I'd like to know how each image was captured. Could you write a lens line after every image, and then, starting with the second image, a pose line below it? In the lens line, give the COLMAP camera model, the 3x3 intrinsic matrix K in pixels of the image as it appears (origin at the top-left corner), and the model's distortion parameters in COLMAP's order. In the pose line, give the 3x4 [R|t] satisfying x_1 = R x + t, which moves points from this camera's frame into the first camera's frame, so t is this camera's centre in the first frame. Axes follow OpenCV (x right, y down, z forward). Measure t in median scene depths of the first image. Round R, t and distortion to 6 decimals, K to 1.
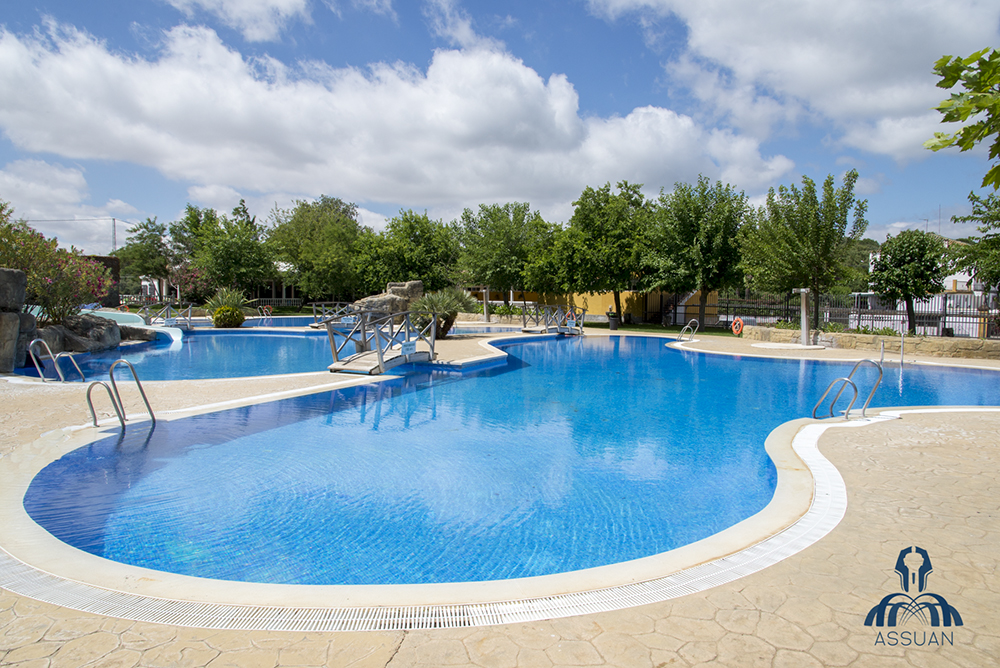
lens RADIAL K [[655.0, 0, 497.9], [0, 655.0, 339.6], [0, 0, 1]] dist [-0.006832, 0.004421]
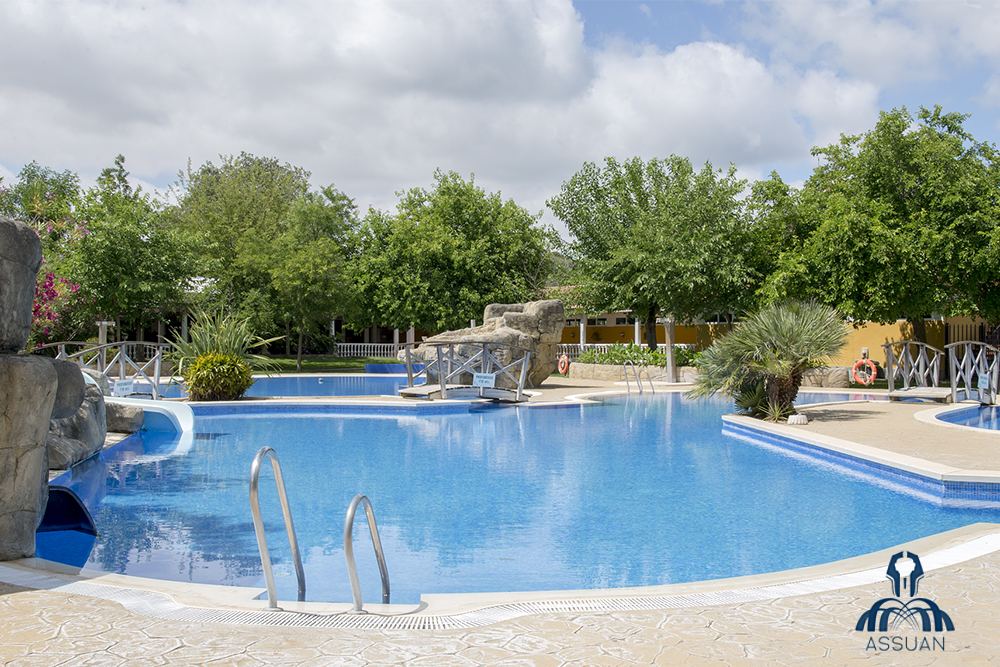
lens RADIAL K [[1095.5, 0, 501.5], [0, 1095.5, 331.7], [0, 0, 1]] dist [-0.057437, 0.000000]
pose [[0.998144, -0.009490, 0.060146, -0.156559], [0.014059, 0.997008, -0.076008, -0.003076], [-0.059245, 0.076713, 0.995291, 0.139132]]
